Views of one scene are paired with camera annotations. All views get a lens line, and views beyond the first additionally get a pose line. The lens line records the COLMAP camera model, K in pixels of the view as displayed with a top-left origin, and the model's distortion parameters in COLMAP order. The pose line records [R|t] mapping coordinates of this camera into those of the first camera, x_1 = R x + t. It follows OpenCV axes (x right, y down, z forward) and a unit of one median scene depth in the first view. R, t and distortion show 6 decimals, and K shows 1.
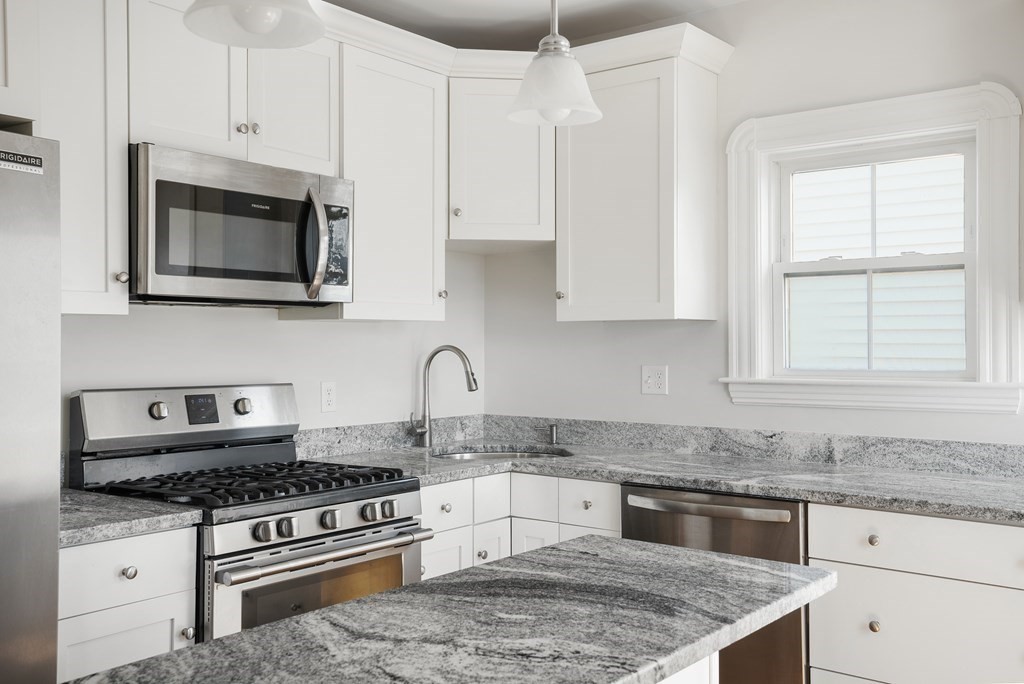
lens RADIAL K [[991.0, 0, 516.8], [0, 991.0, 337.4], [0, 0, 1]] dist [0.052184, 0.000000]
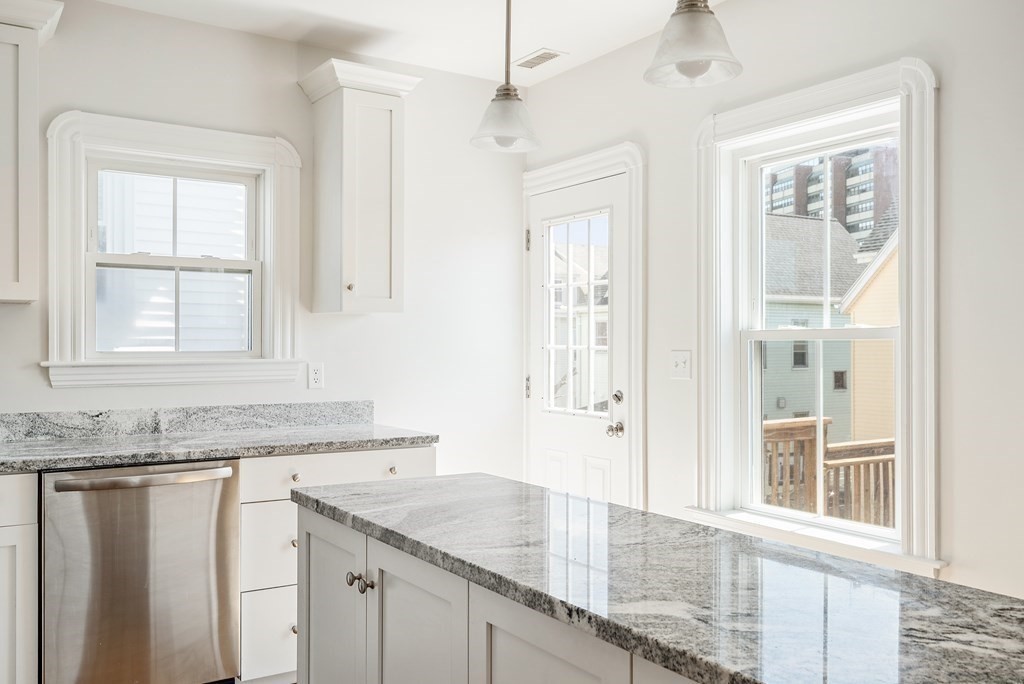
lens RADIAL K [[880.0, 0, 520.8], [0, 880.0, 346.0], [0, 0, 1]] dist [-0.002561, 0.000034]
pose [[0.316276, 0.001821, 0.948666, -0.508531], [-0.007076, 0.999975, 0.000439, 0.022477], [-0.948641, -0.006851, 0.316281, 0.284791]]
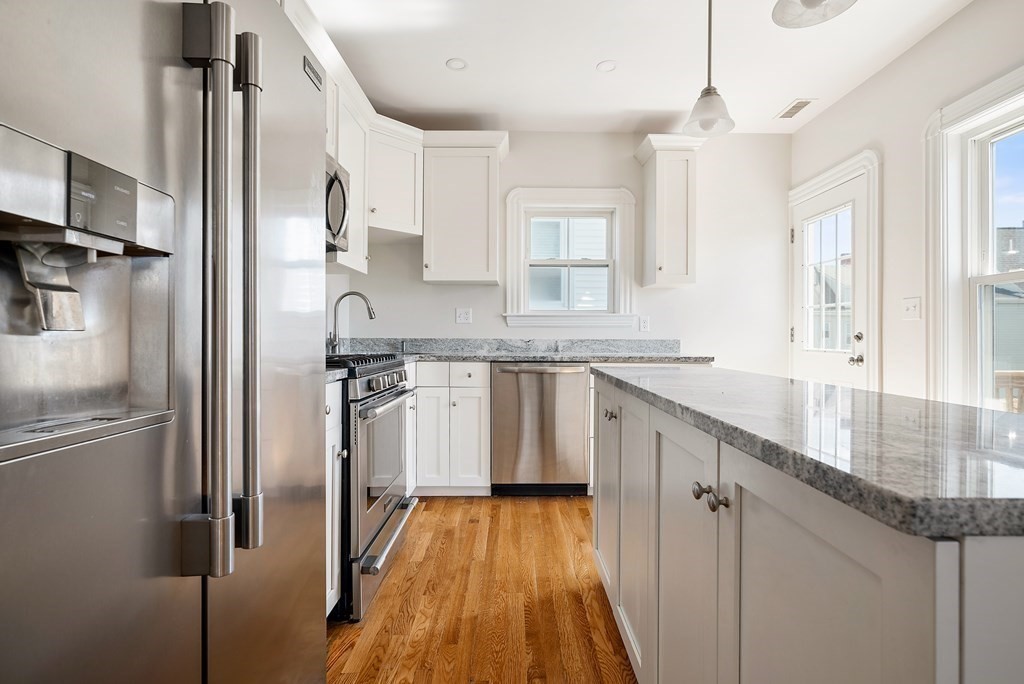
lens RADIAL K [[482.2, 0, 517.9], [0, 482.2, 337.0], [0, 0, 1]] dist [-0.012223, 0.002459]
pose [[0.787357, 0.005015, 0.616478, -0.397122], [-0.008943, 0.999955, 0.003287, 0.090093], [-0.616433, -0.008101, 0.787366, 0.226432]]
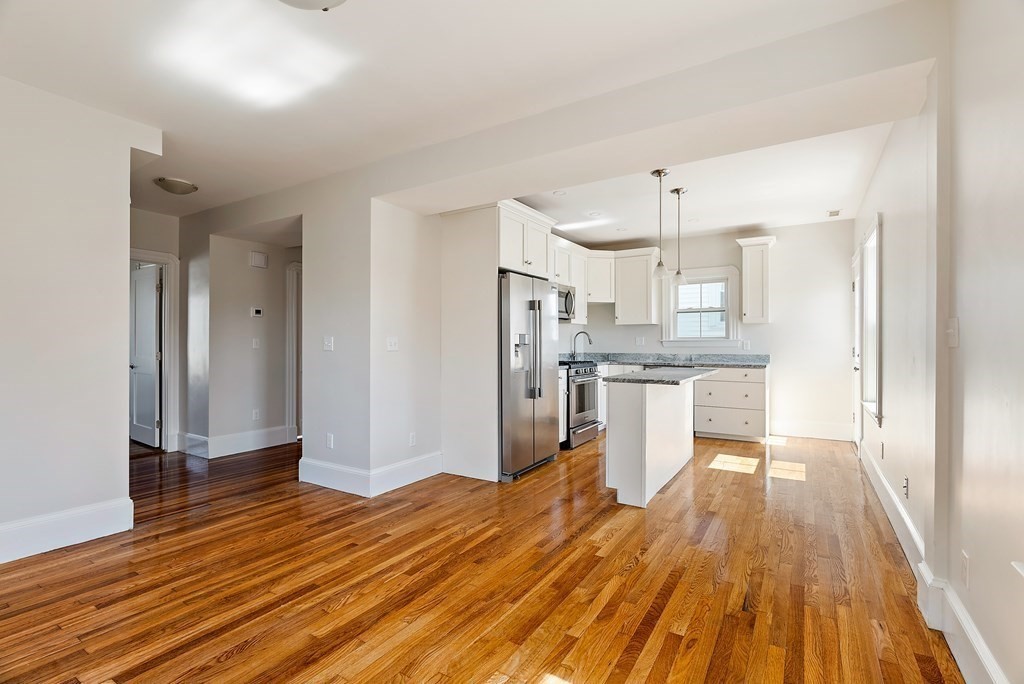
lens RADIAL K [[482.2, 0, 510.4], [0, 482.2, 342.7], [0, 0, 1]] dist [-0.012223, 0.002459]
pose [[0.995028, 0.000181, 0.099591, -0.564844], [-0.000541, 0.999993, 0.003585, 0.047700], [-0.099590, -0.003621, 0.995022, -0.780309]]
